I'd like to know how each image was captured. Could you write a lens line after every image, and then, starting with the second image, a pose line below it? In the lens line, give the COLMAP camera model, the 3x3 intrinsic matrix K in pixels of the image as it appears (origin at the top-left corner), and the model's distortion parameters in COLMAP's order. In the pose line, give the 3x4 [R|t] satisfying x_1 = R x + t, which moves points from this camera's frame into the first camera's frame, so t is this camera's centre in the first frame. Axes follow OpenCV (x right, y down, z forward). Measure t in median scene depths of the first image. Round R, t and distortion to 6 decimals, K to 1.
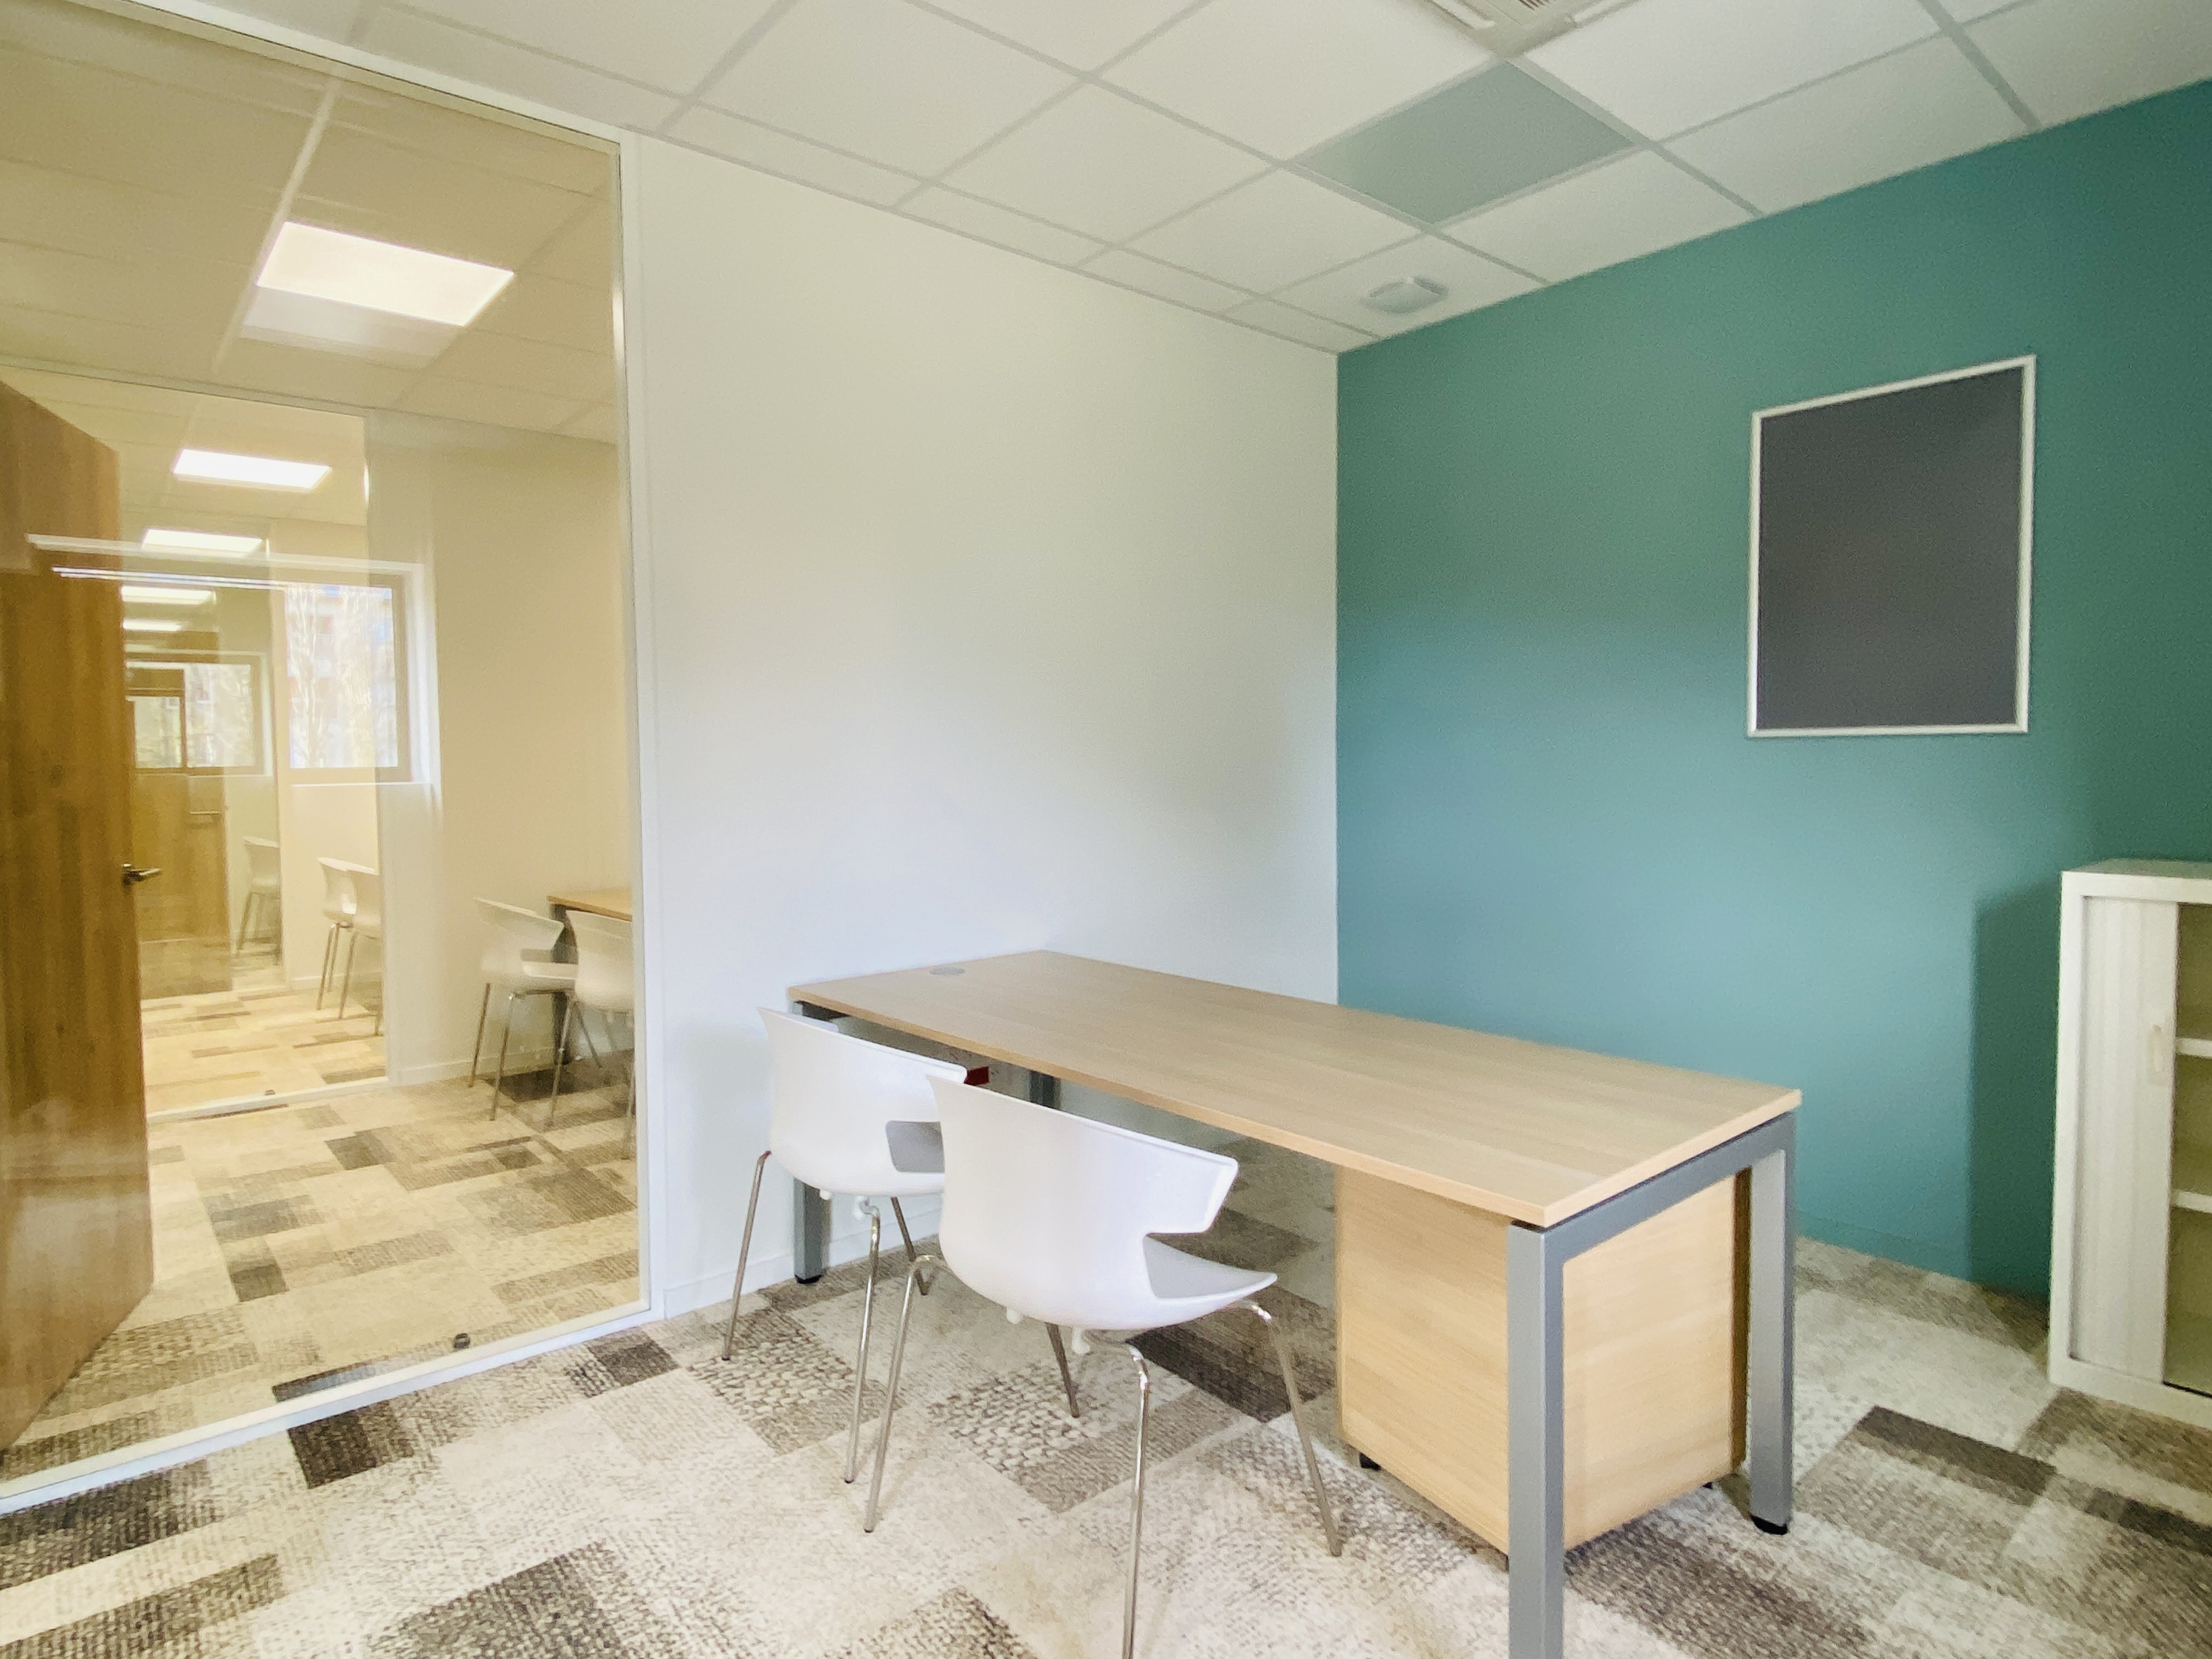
lens RADIAL K [[1197.3, 0, 1117.2], [0, 1197.3, 805.0], [0, 0, 1]] dist [-0.041436, -0.002936]
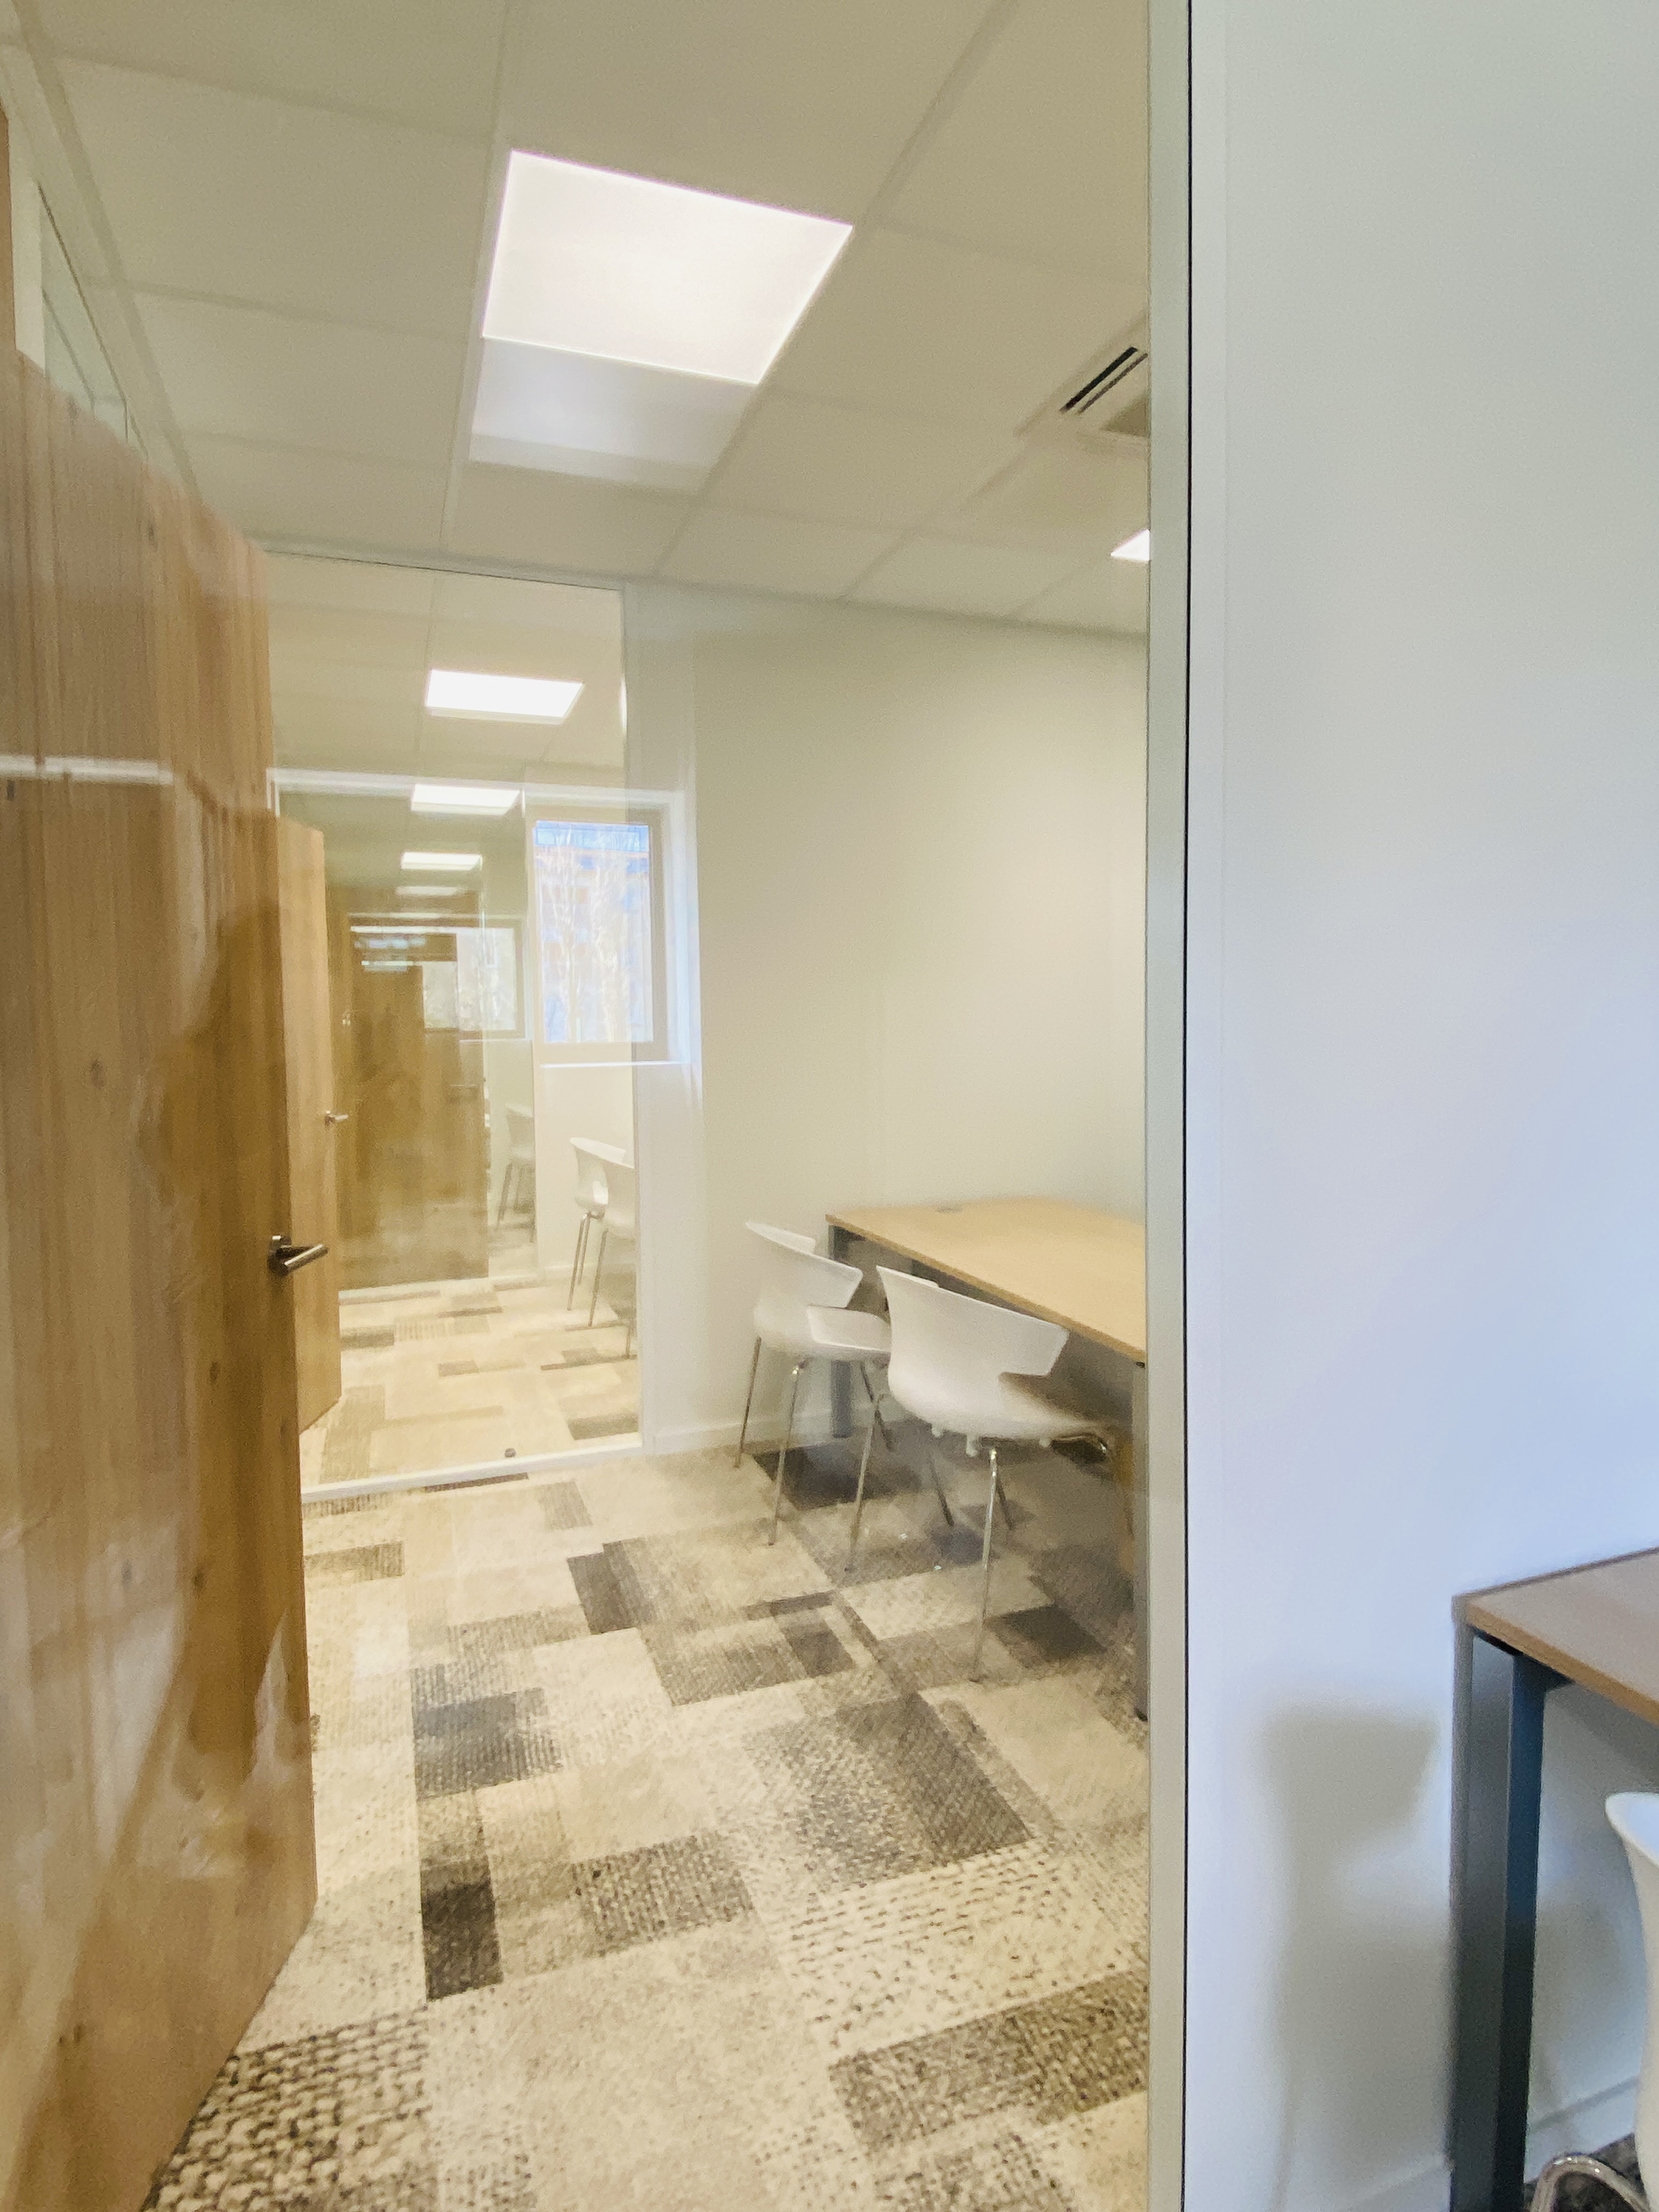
lens RADIAL K [[1197.3, 0, 838.9], [0, 1197.3, 1104.6], [0, 0, 1]] dist [-0.041436, -0.002936]
pose [[0.927874, 0.031834, -0.371533, -0.221105], [-0.018827, 0.999078, 0.038584, -0.030051], [0.372419, -0.028806, 0.927618, 0.334628]]
